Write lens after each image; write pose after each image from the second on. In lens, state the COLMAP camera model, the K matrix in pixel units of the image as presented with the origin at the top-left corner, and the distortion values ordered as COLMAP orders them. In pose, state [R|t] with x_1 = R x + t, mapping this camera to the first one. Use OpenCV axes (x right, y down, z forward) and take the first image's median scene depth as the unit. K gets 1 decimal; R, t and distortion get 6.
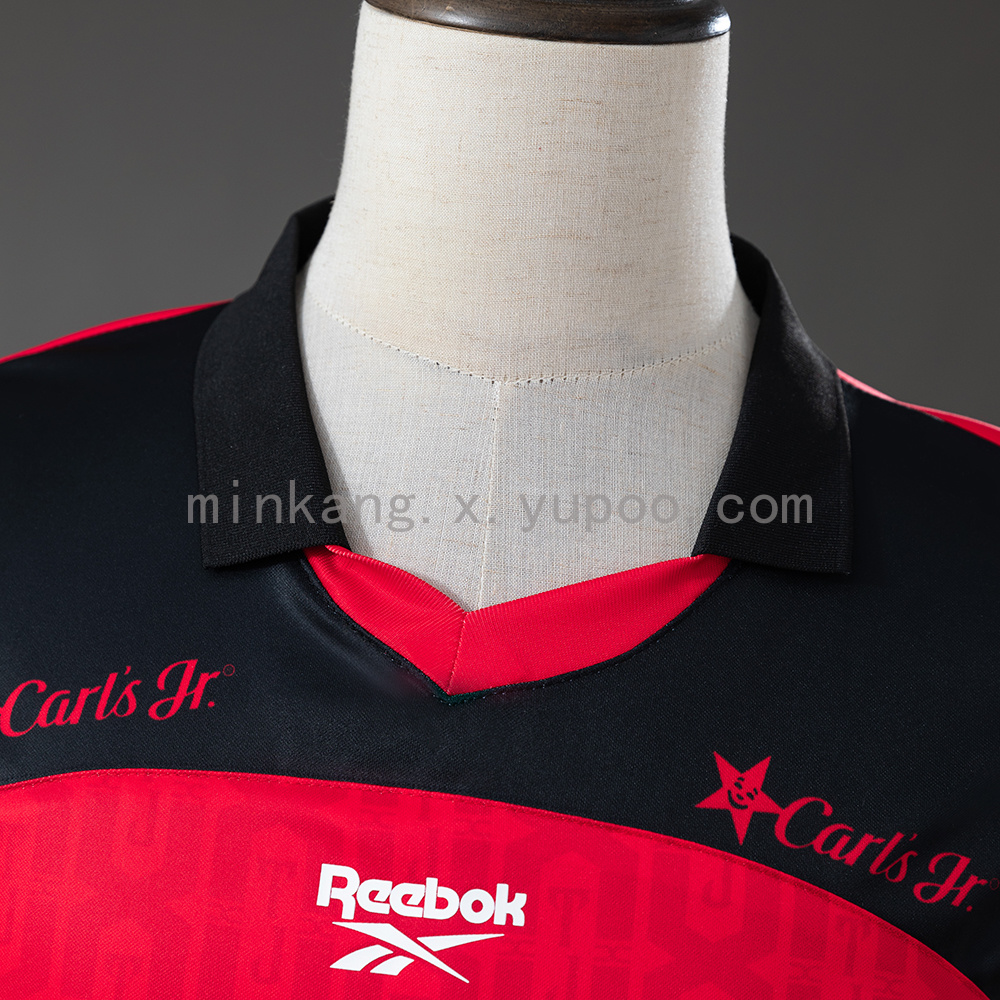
lens RADIAL K [[2321.9, 0, 500.0], [0, 2321.9, 500.0], [0, 0, 1]] dist [-0.021347, 0.258153]
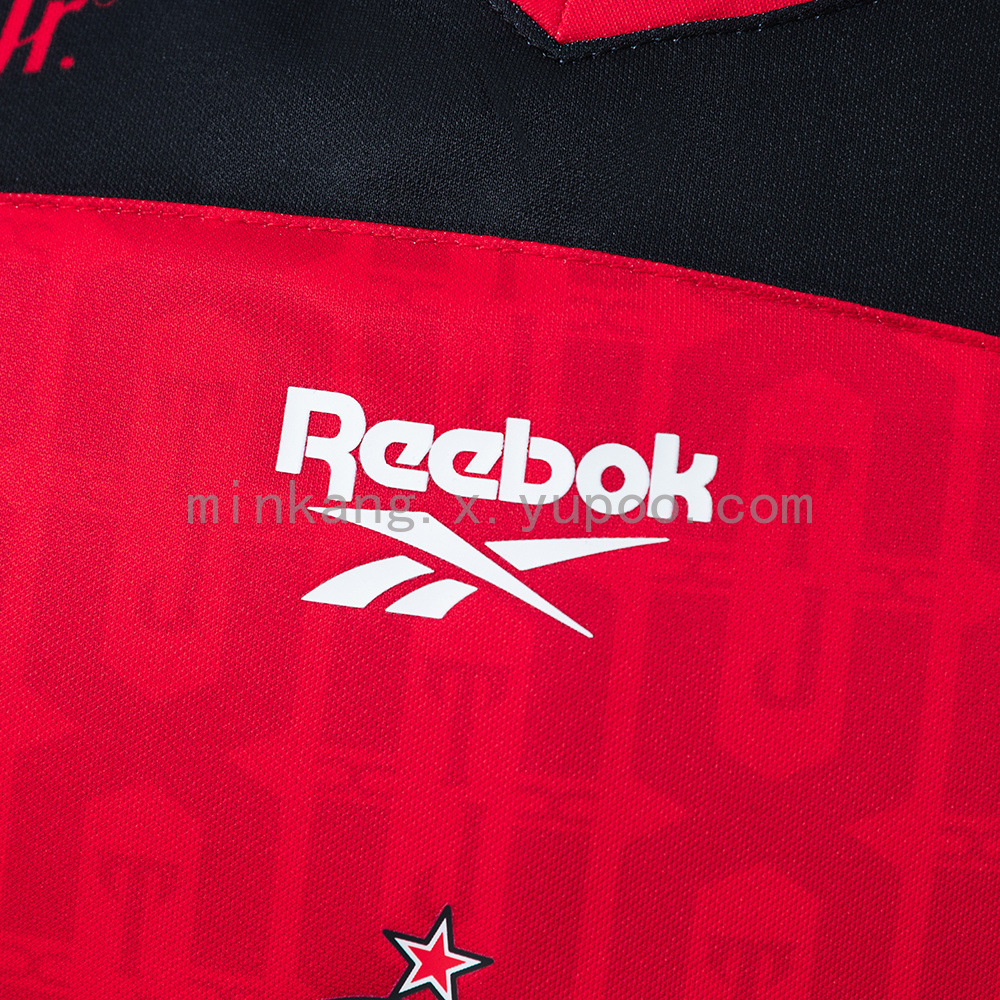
lens RADIAL K [[2808.0, 0, 500.0], [0, 2808.0, 500.0], [0, 0, 1]] dist [0.037724, 0.280491]
pose [[0.998994, 0.018863, -0.040695, -0.009206], [-0.012662, 0.988969, 0.147579, 0.093163], [0.043030, -0.146915, 0.988213, 0.424111]]
